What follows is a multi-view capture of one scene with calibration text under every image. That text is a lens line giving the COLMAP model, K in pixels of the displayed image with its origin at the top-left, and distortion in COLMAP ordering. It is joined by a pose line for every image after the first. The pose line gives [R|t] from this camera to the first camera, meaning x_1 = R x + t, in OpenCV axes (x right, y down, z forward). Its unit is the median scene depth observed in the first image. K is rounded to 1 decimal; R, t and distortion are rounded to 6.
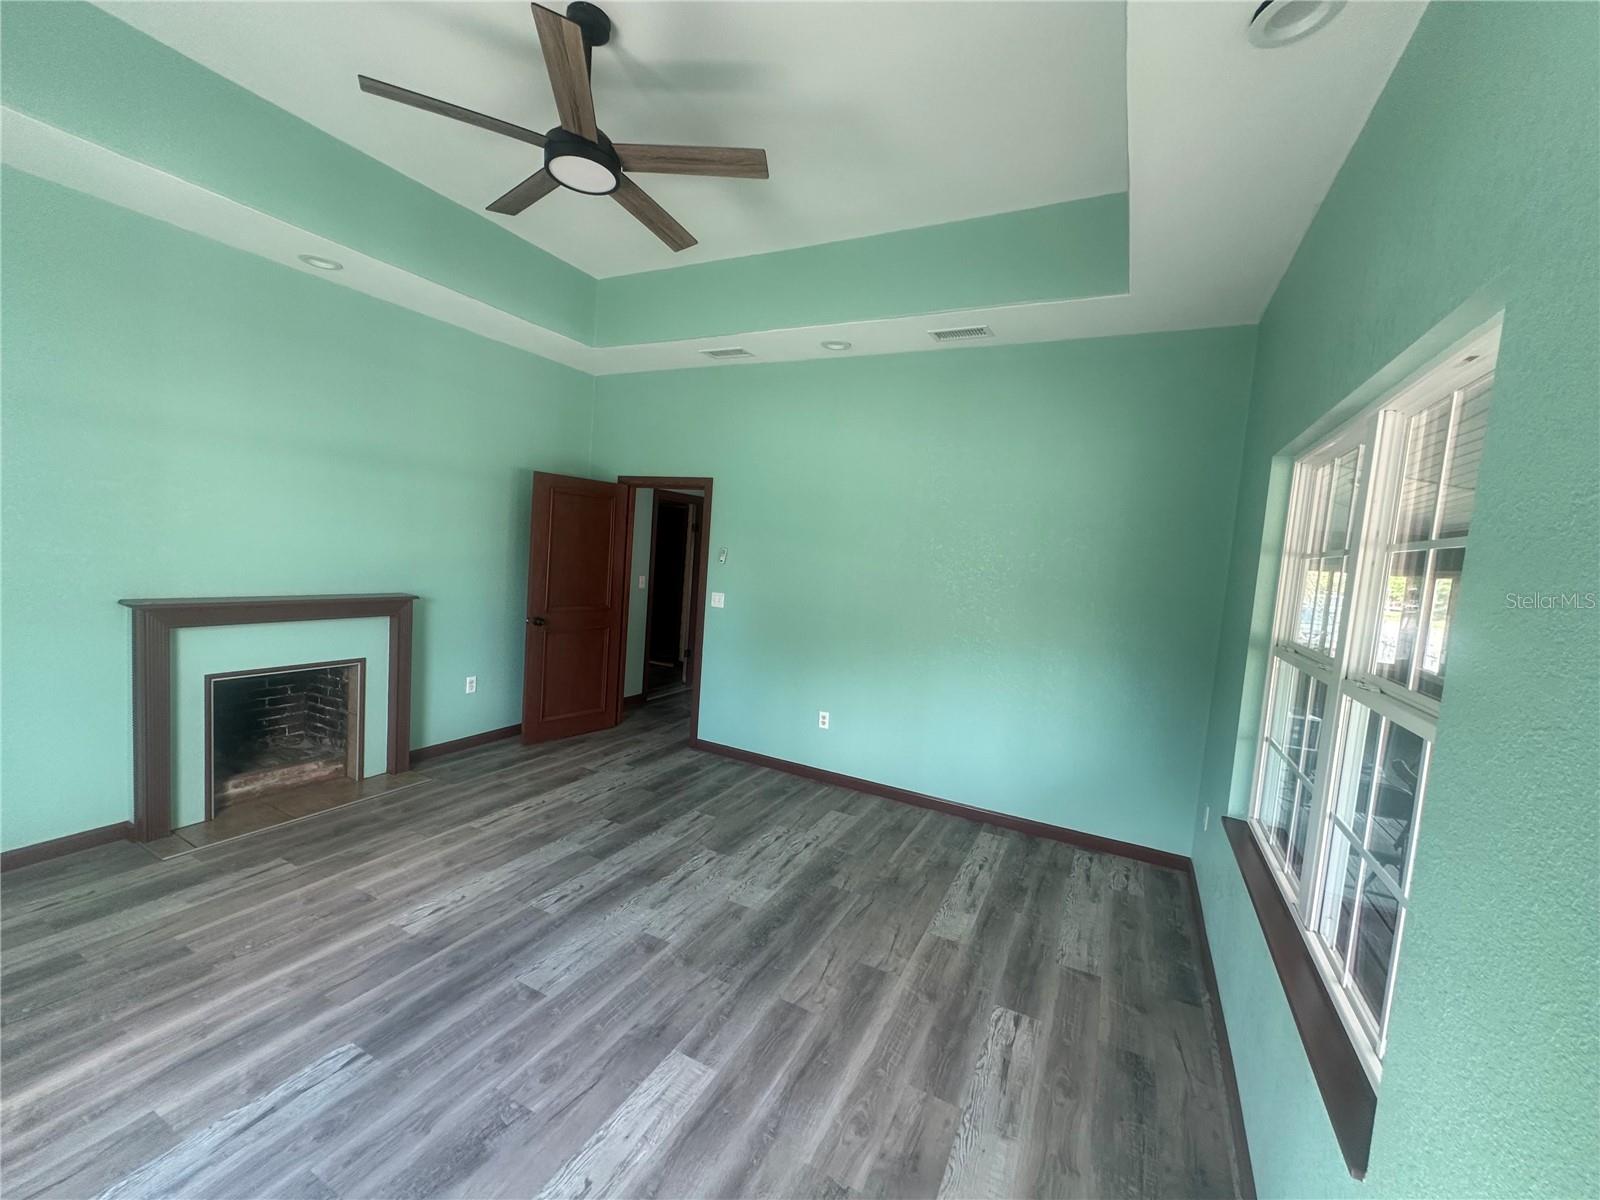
lens RADIAL K [[644.1, 0, 801.7], [0, 644.1, 602.4], [0, 0, 1]] dist [-0.002859, 0.000791]
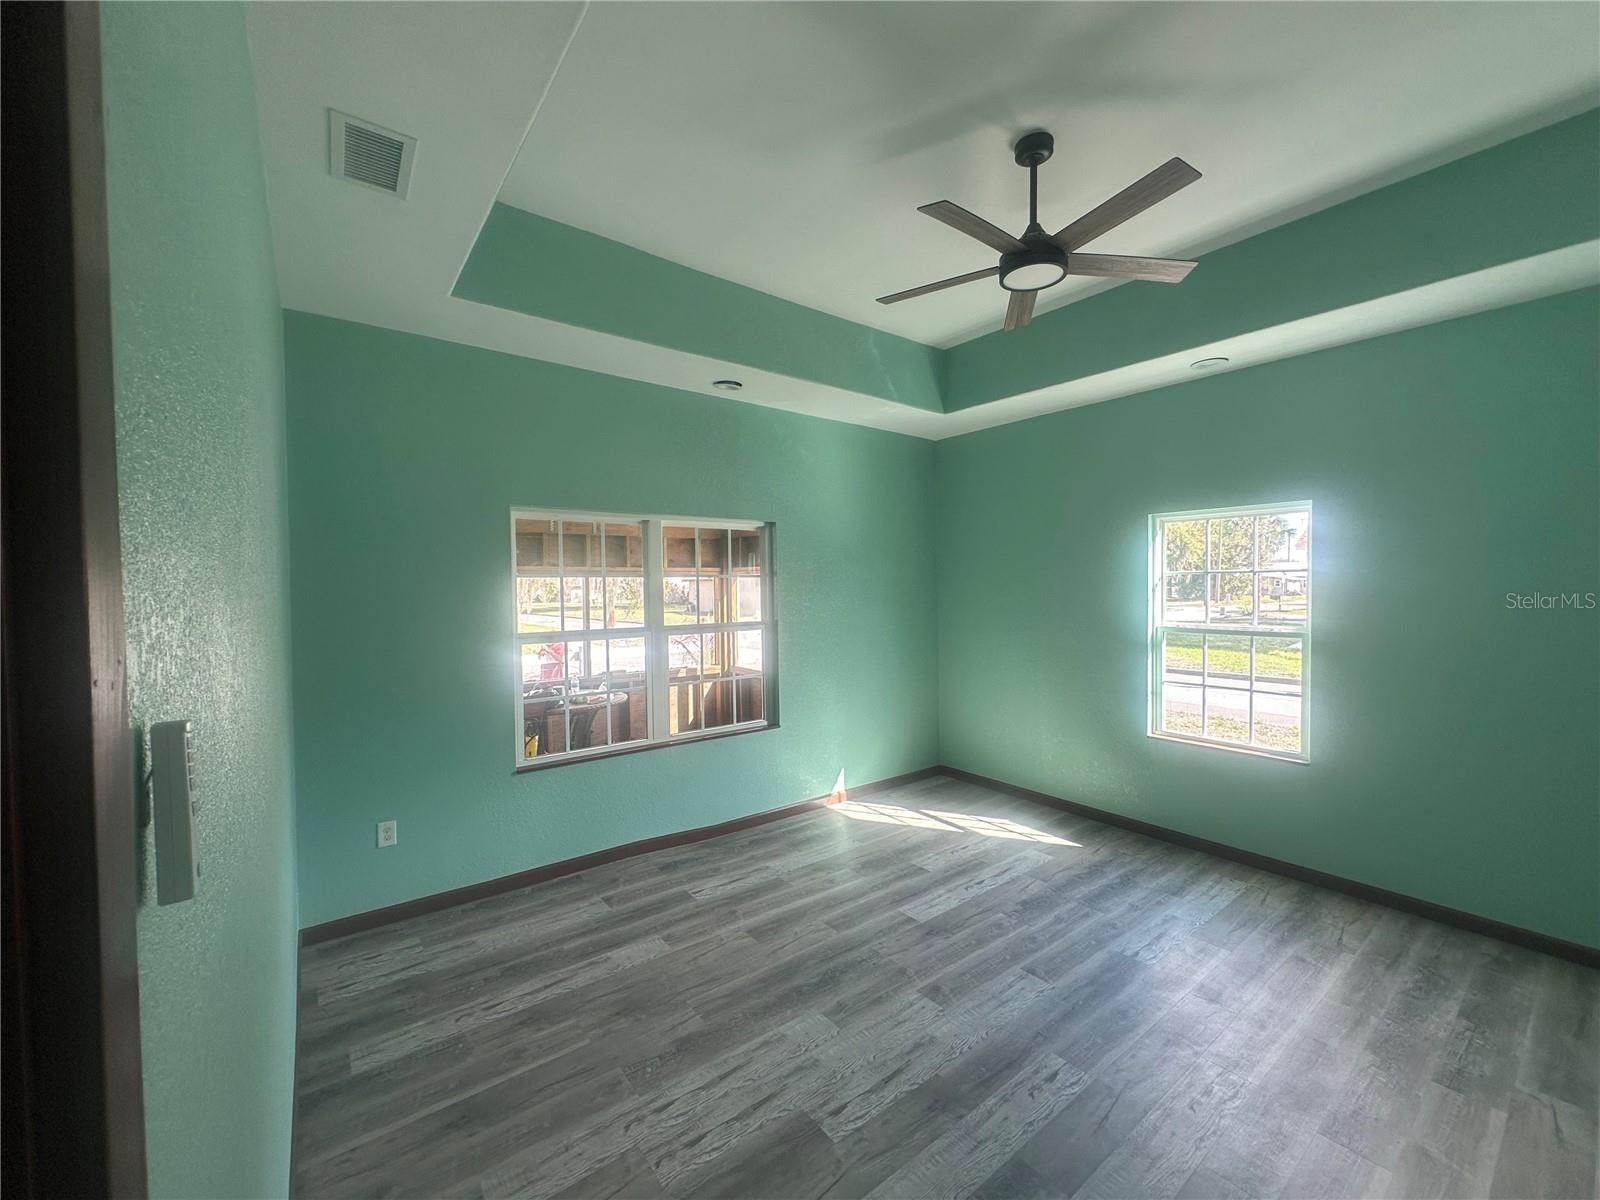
lens RADIAL K [[644.1, 0, 801.7], [0, 644.1, 602.4], [0, 0, 1]] dist [-0.002859, 0.000791]
pose [[-0.900835, -0.077011, 0.427277, -0.378514], [-0.022016, 0.990979, 0.132195, -0.183936], [-0.433603, 0.109679, -0.894404, 1.698998]]
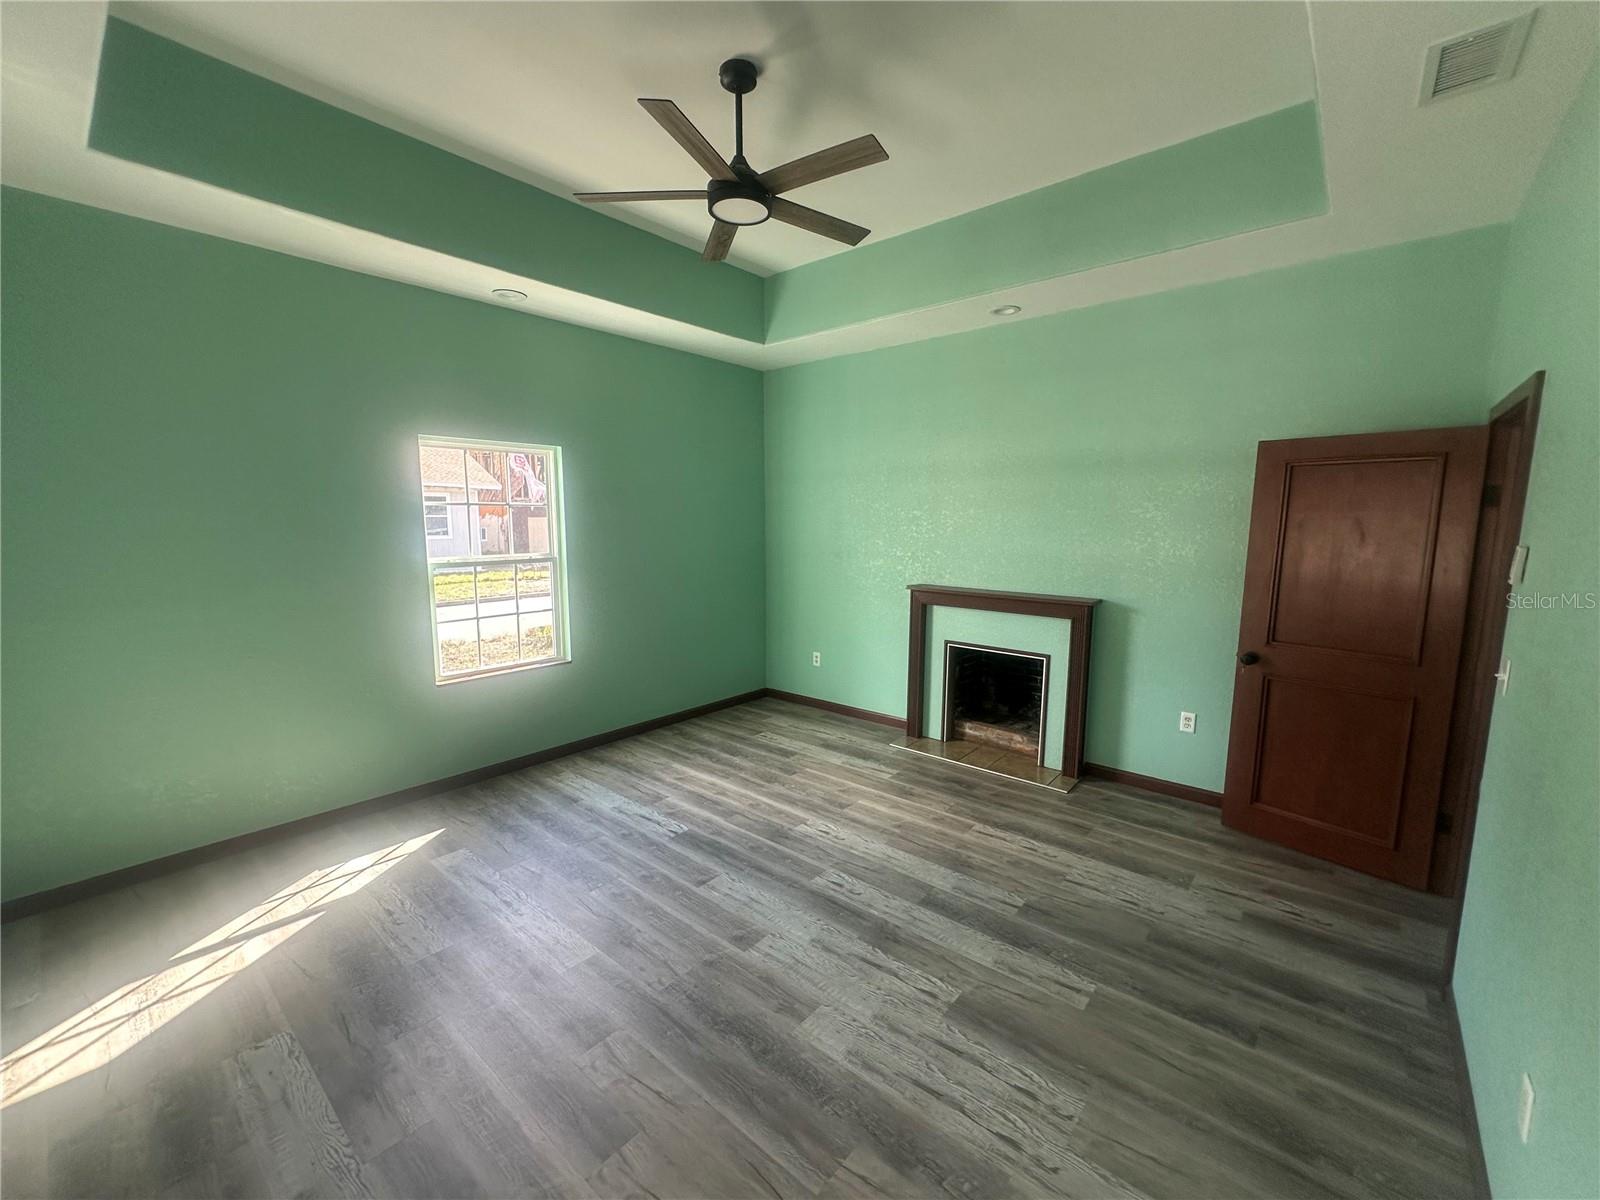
lens RADIAL K [[644.1, 0, 801.7], [0, 644.1, 602.4], [0, 0, 1]] dist [-0.002859, 0.000791]
pose [[-0.230735, 0.056463, -0.971377, 0.594601], [-0.100481, 0.991595, 0.081505, -0.061273], [0.967814, 0.116411, -0.223122, 1.092779]]
